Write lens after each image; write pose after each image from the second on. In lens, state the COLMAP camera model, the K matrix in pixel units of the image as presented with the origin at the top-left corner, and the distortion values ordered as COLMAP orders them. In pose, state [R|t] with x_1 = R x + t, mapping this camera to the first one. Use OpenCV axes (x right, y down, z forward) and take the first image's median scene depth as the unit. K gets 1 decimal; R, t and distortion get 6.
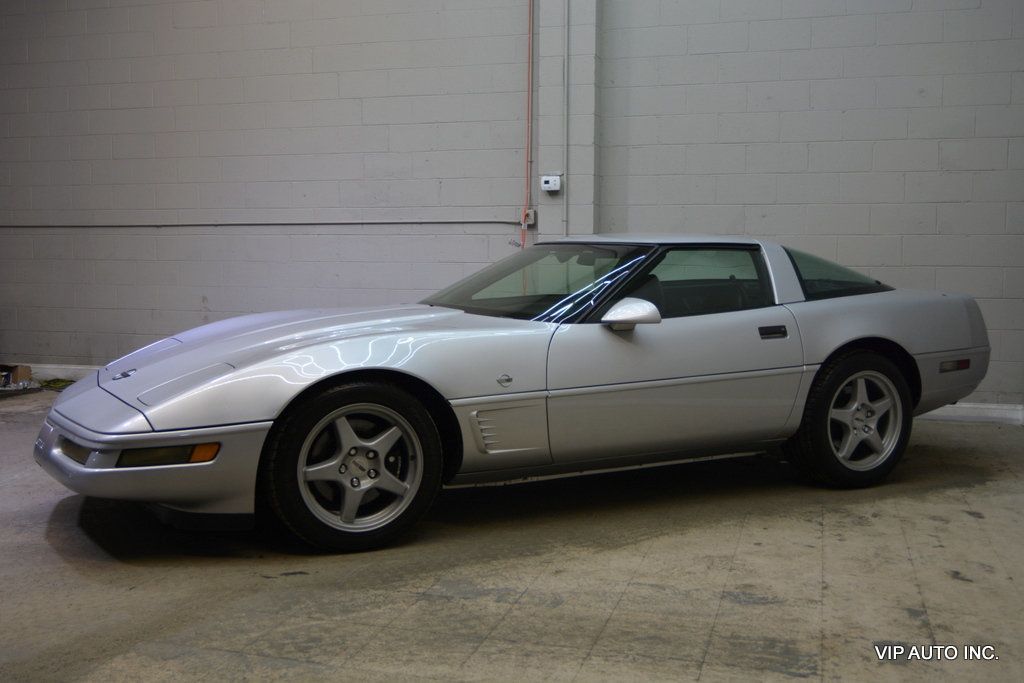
lens RADIAL K [[1074.6, 0, 512.0], [0, 1074.6, 341.5], [0, 0, 1]] dist [-0.001465, -0.001138]
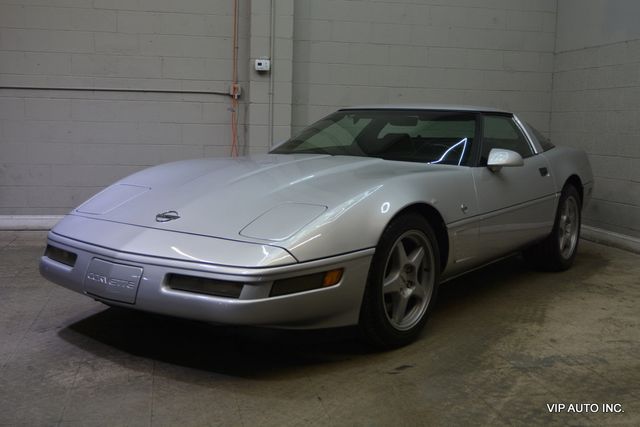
lens RADIAL K [[755.5, 0, 319.4], [0, 755.5, 196.8], [0, 0, 1]] dist [0.000179, 0.035030]
pose [[0.870572, -0.031495, 0.491032, -0.704422], [0.023538, 0.999473, 0.022375, -0.005298], [-0.491478, -0.007921, 0.870854, 0.275572]]
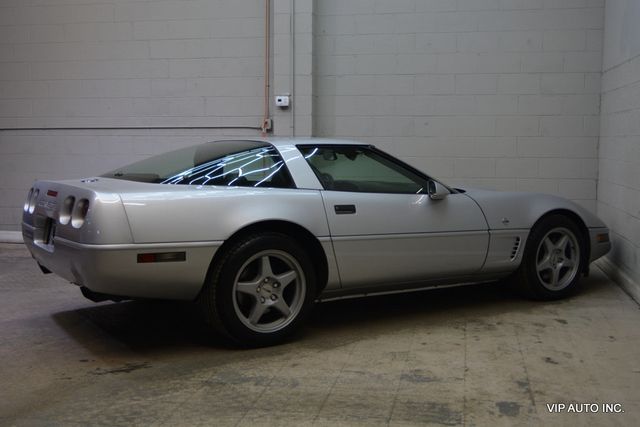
lens RADIAL K [[768.1, 0, 320.0], [0, 768.1, 213.5], [0, 0, 1]] dist [0.000548, 0.003660]
pose [[0.995786, -0.009432, 0.091221, -0.018155], [0.008489, 0.999907, 0.010713, -0.010880], [-0.091313, -0.009894, 0.995773, -0.080821]]
